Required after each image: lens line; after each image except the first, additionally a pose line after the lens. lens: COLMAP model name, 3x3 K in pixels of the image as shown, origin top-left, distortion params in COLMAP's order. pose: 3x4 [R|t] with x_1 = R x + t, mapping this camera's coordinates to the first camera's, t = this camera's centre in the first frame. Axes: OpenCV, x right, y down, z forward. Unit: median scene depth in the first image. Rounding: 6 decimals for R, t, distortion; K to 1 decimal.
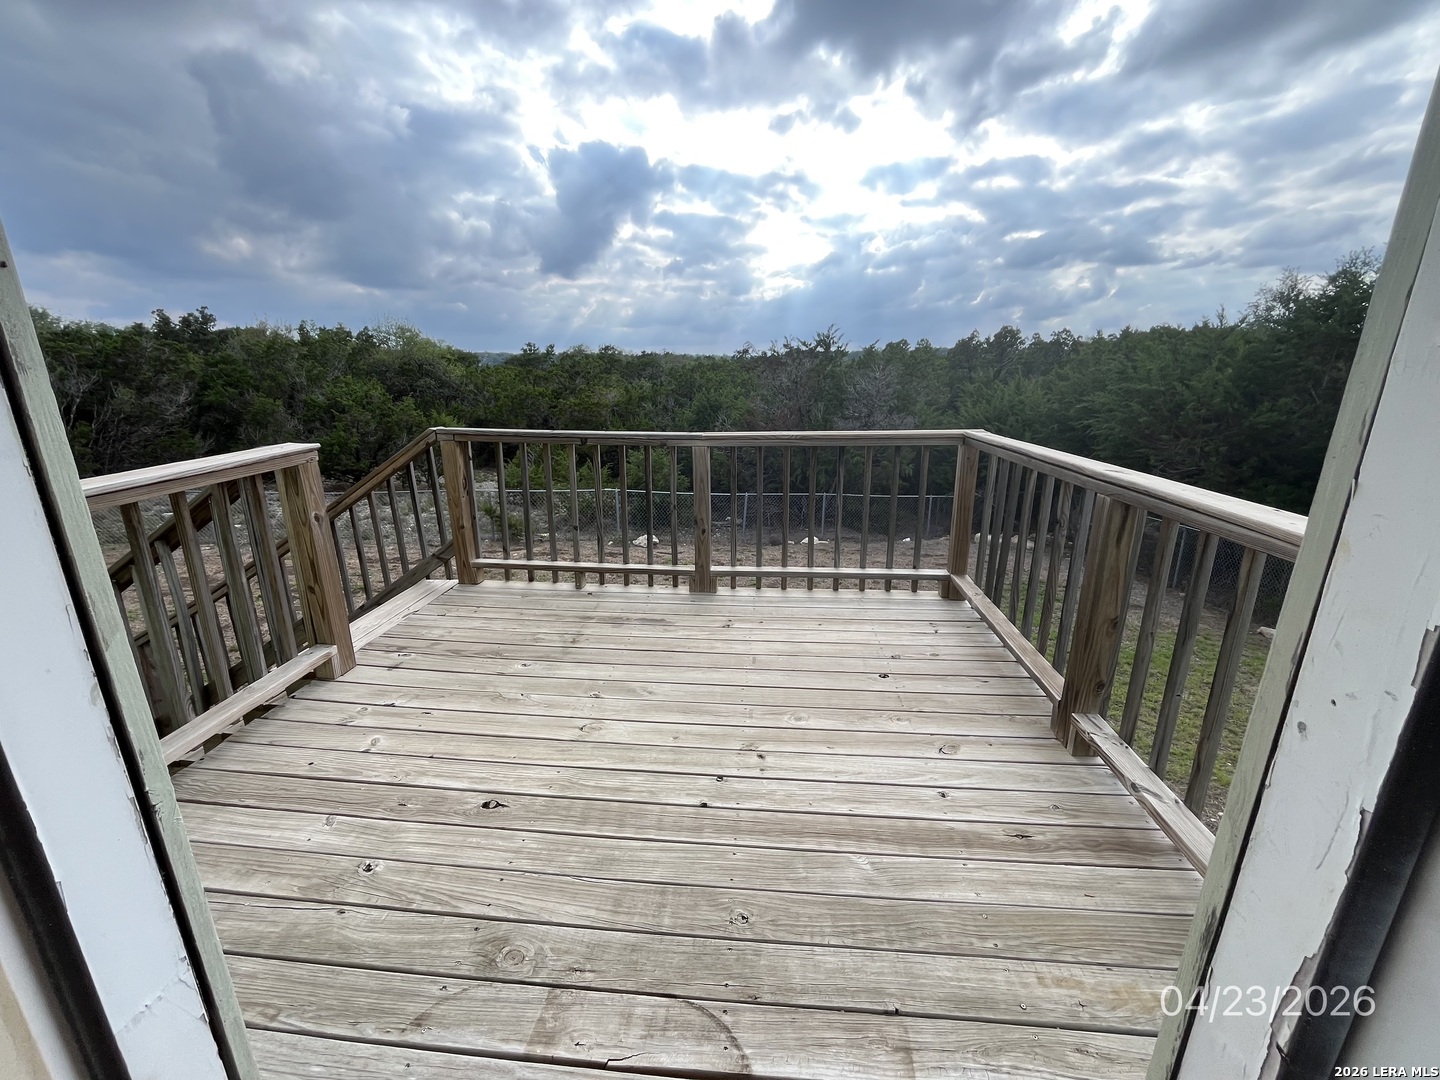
lens RADIAL K [[589.2, 0, 719.6], [0, 589.2, 535.2], [0, 0, 1]] dist [-0.002217, -0.000003]
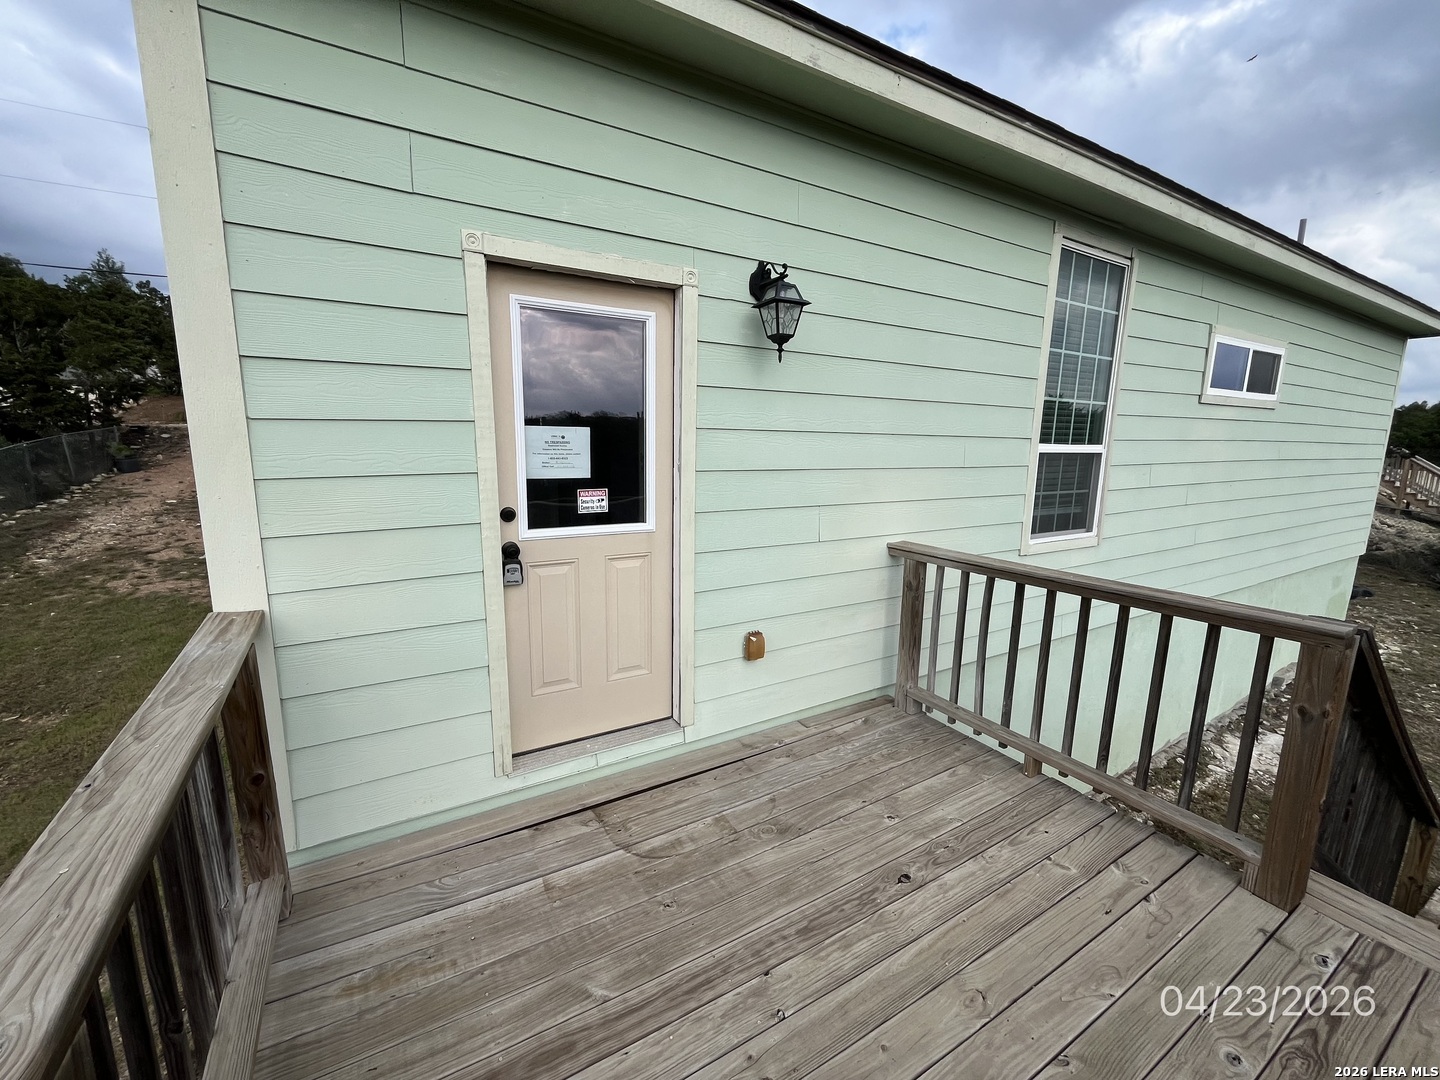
lens RADIAL K [[589.2, 0, 721.4], [0, 589.2, 540.9], [0, 0, 1]] dist [-0.002217, -0.000003]
pose [[-0.809987, 0.093979, -0.578868, 0.508837], [-0.173170, 0.904732, 0.389193, -0.529571], [0.560297, 0.415484, -0.716548, 1.317590]]
